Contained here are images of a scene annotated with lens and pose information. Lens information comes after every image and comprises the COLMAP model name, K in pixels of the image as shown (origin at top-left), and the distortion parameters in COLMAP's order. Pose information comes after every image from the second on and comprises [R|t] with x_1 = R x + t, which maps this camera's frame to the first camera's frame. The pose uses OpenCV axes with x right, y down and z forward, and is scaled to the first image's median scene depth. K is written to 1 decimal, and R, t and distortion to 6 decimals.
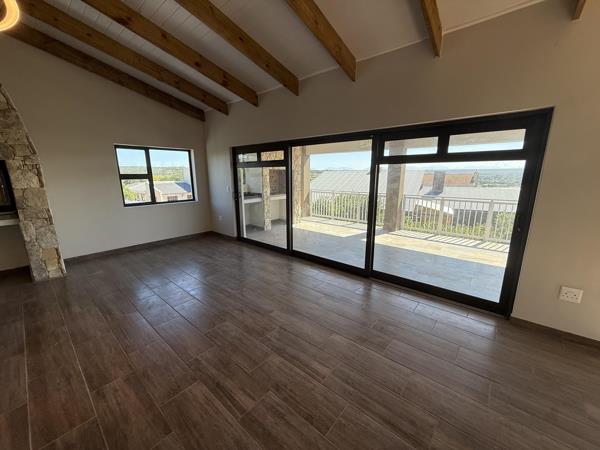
lens RADIAL K [[239.1, 0, 300.0], [0, 239.1, 225.0], [0, 0, 1]] dist [0.000541, 0.000243]
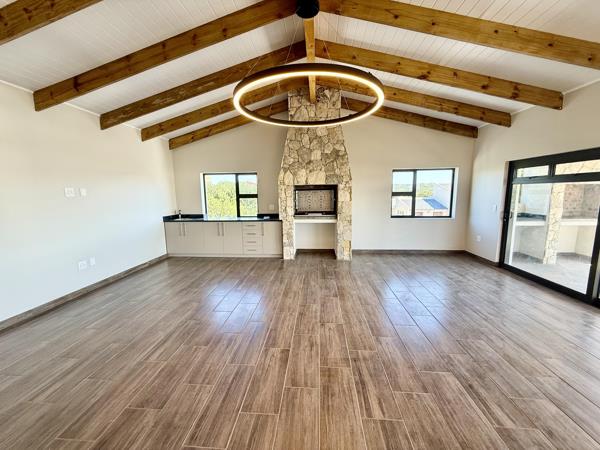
lens RADIAL K [[239.1, 0, 300.0], [0, 239.1, 225.0], [0, 0, 1]] dist [0.000541, 0.000243]
pose [[0.587202, 0.106259, -0.802435, -0.003132], [-0.160287, 0.986979, 0.013402, 0.021932], [0.793411, 0.120751, 0.596588, -0.129238]]
